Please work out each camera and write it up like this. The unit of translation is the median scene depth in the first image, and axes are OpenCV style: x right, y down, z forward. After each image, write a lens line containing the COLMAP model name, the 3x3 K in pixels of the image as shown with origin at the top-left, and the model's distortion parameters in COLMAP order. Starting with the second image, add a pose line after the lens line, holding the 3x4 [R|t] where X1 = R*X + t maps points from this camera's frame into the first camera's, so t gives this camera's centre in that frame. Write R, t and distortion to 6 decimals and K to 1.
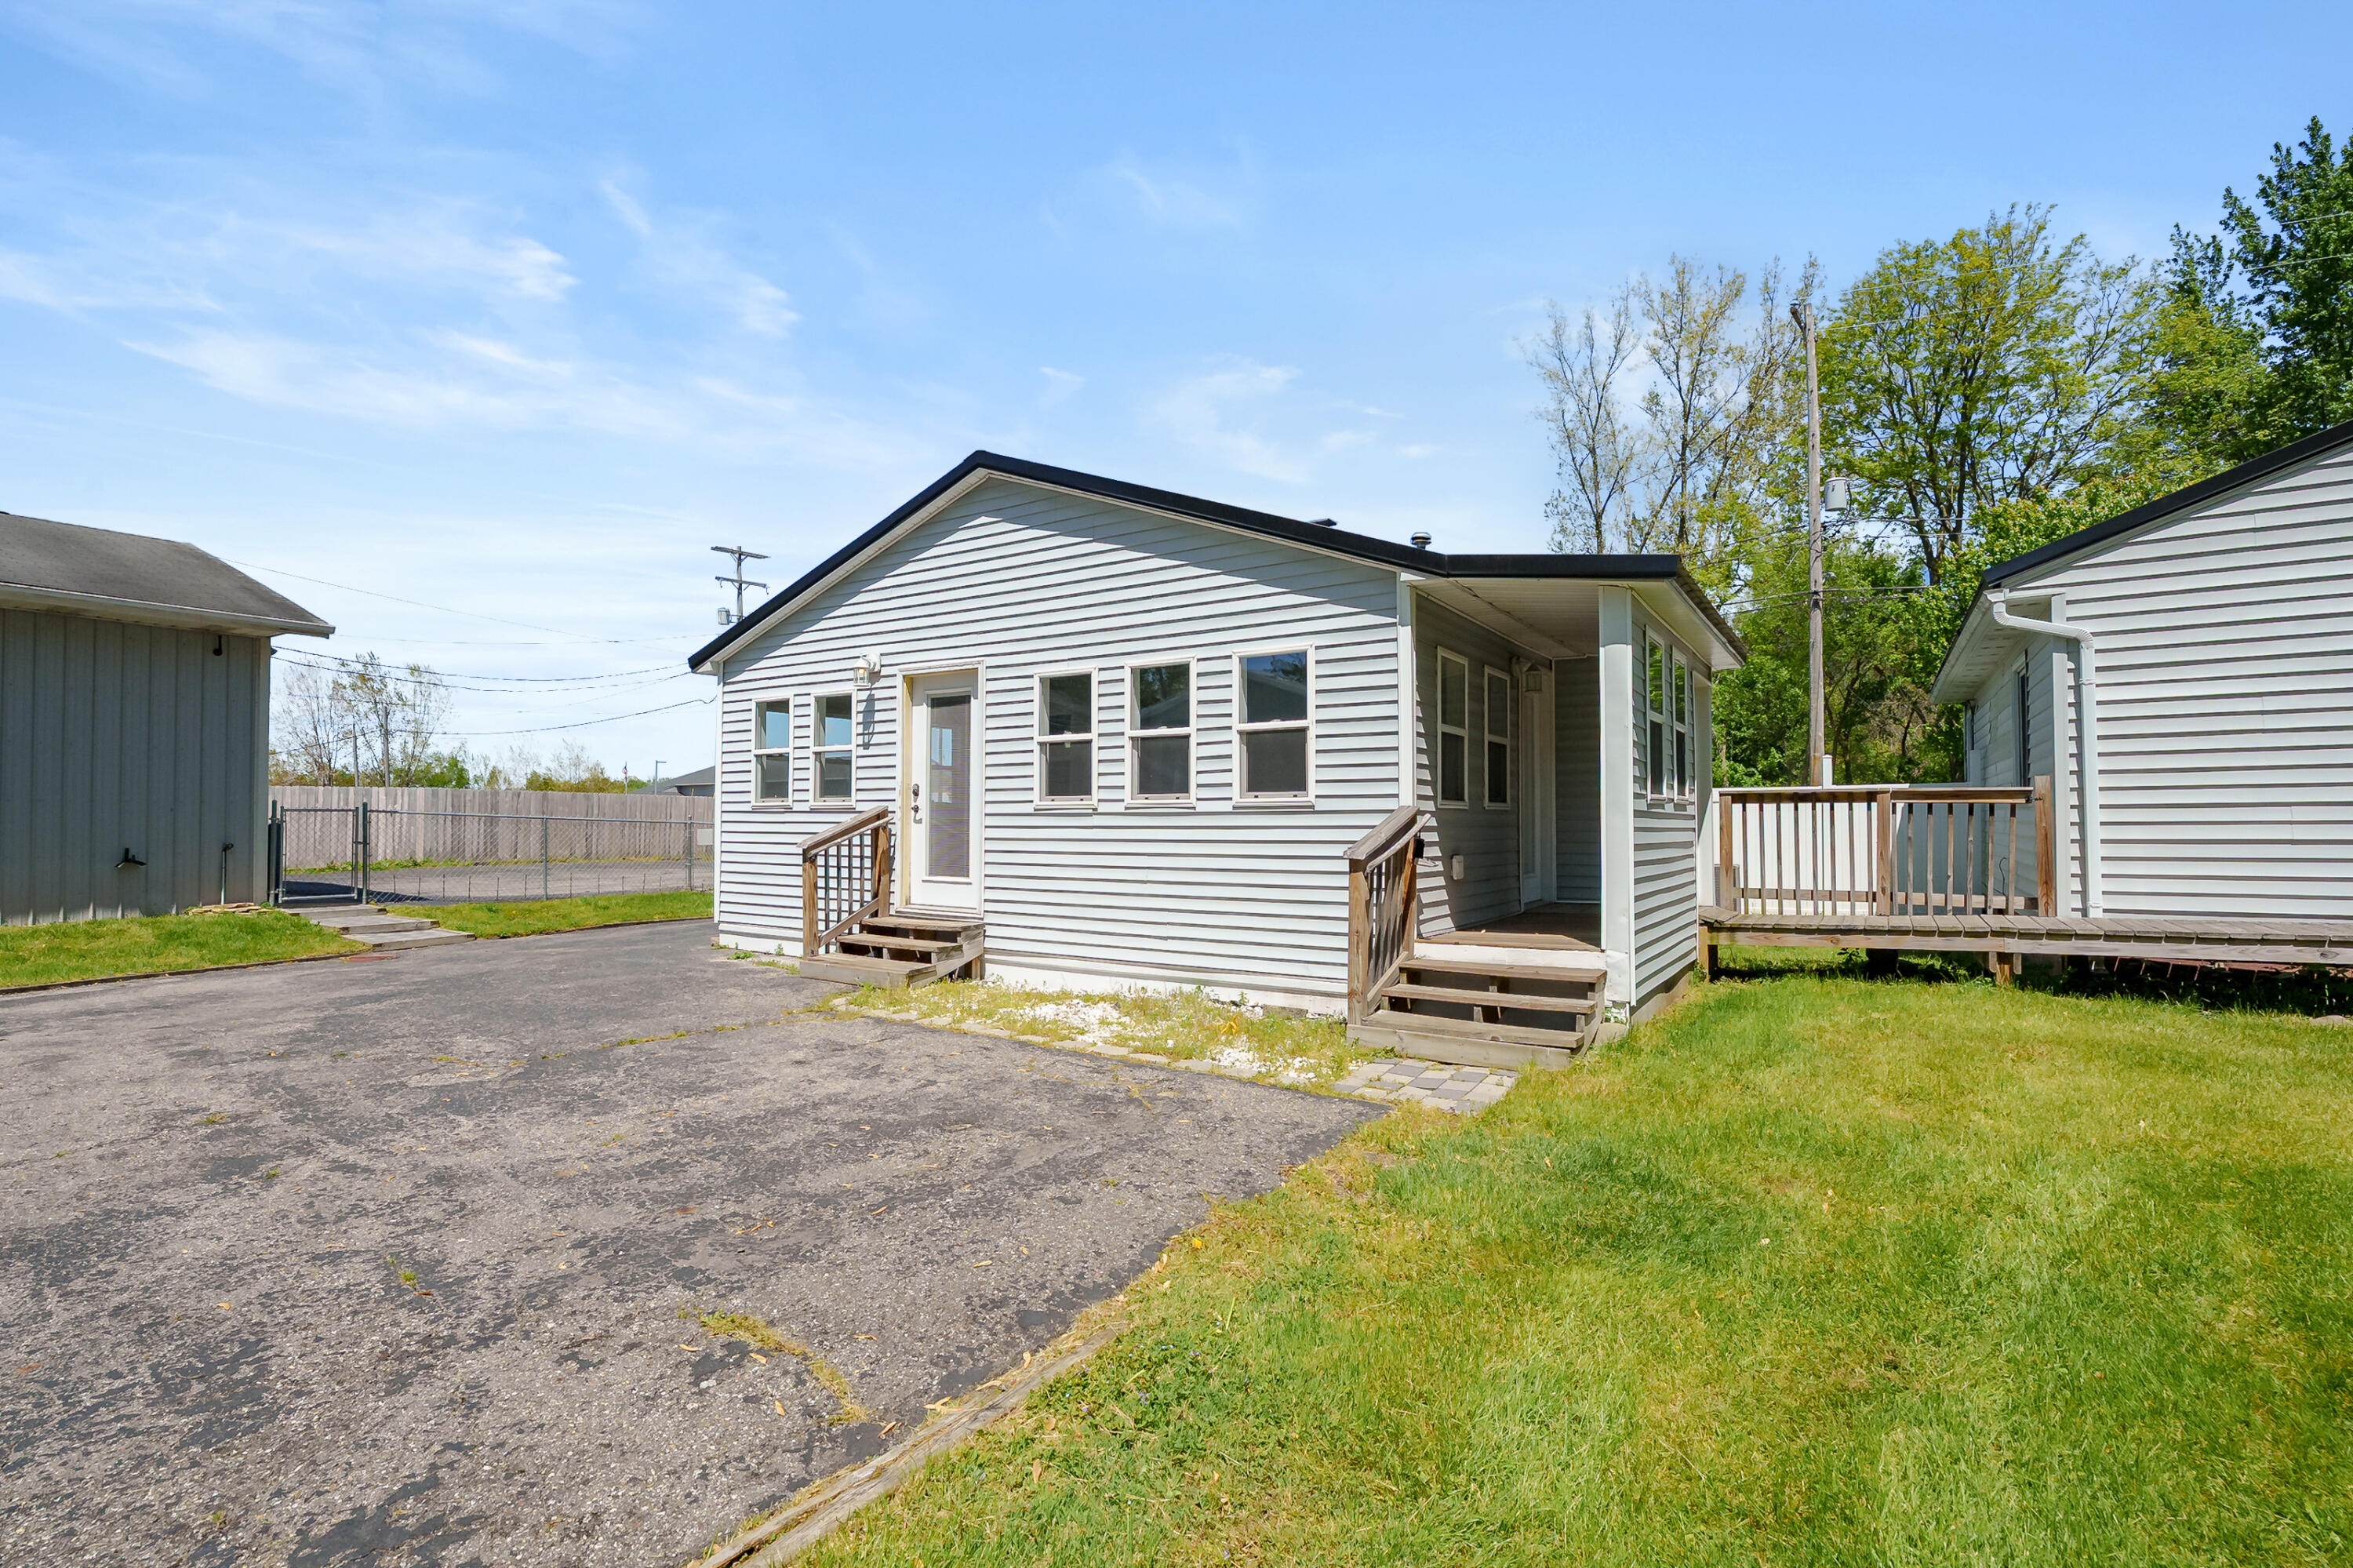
lens RADIAL K [[1072.3, 0, 1169.2], [0, 1072.3, 795.9], [0, 0, 1]] dist [-0.002325, 0.000022]
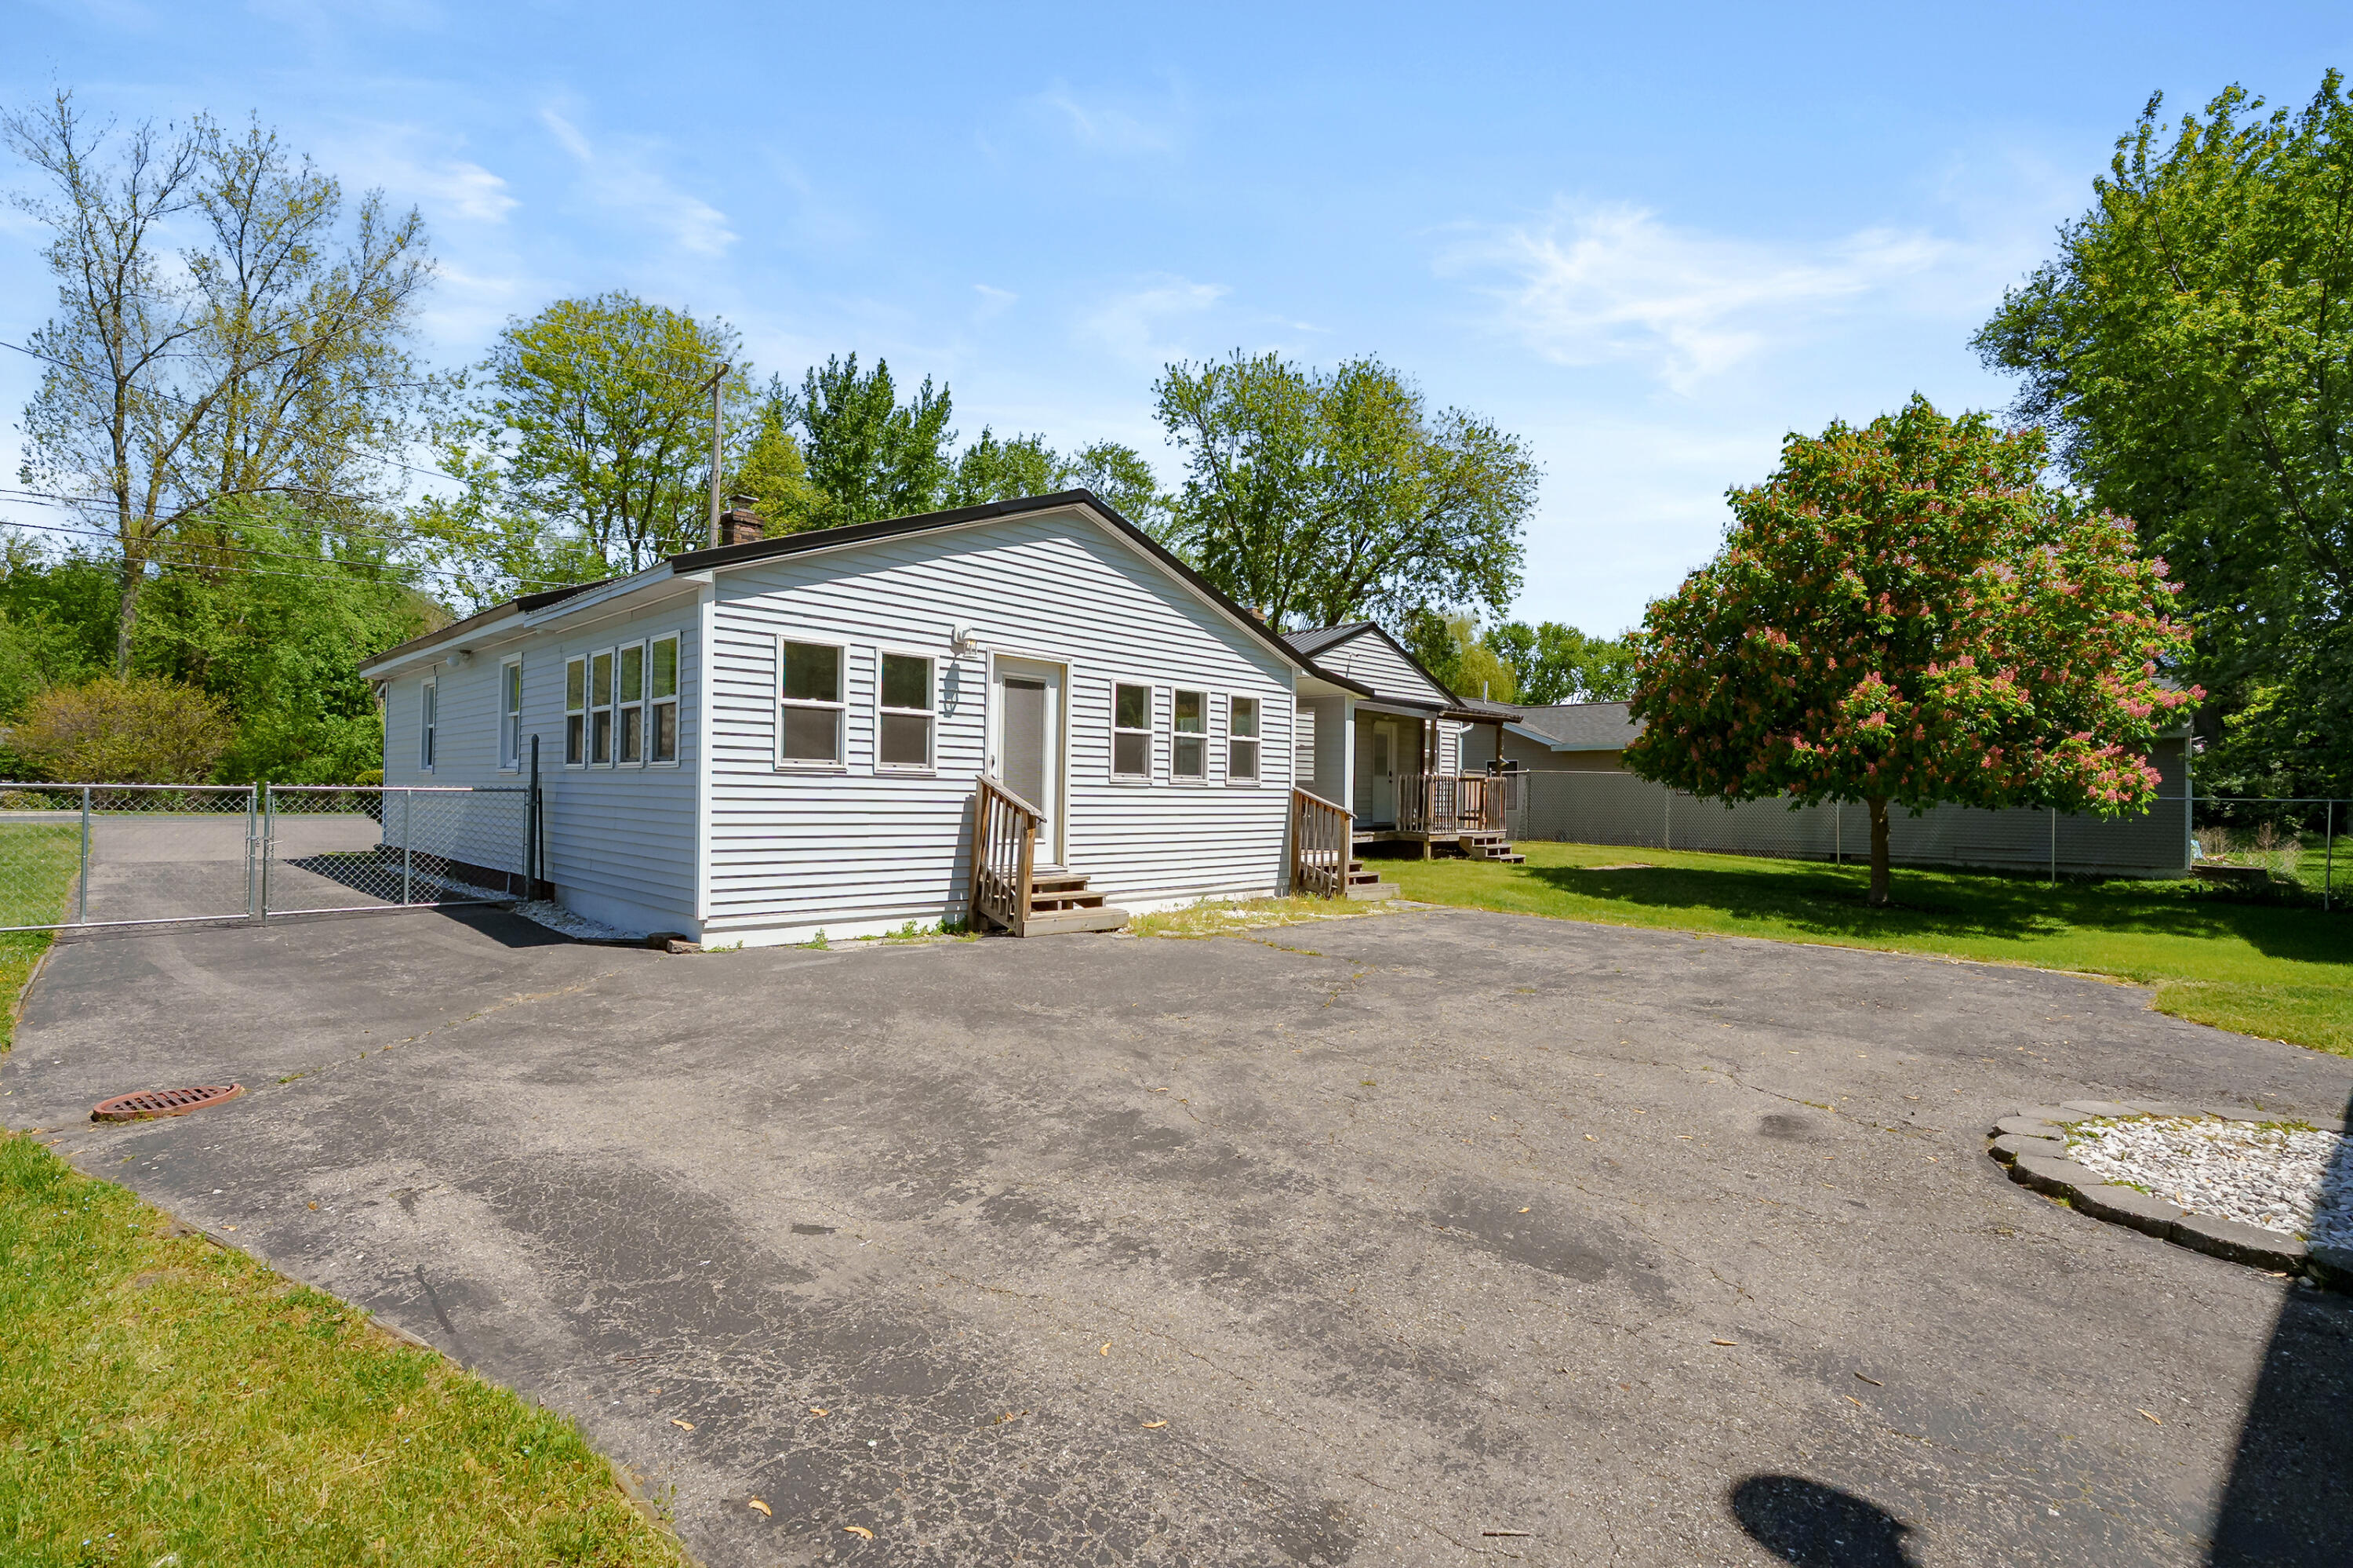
lens RADIAL K [[1060.8, 0, 1170.8], [0, 1060.8, 782.2], [0, 0, 1]] dist [-0.004725, -0.000093]
pose [[0.173358, 0.009833, 0.984810, -1.241018], [-0.043854, 0.999035, -0.002255, 0.010490], [-0.983882, -0.042797, 0.173622, 0.624907]]
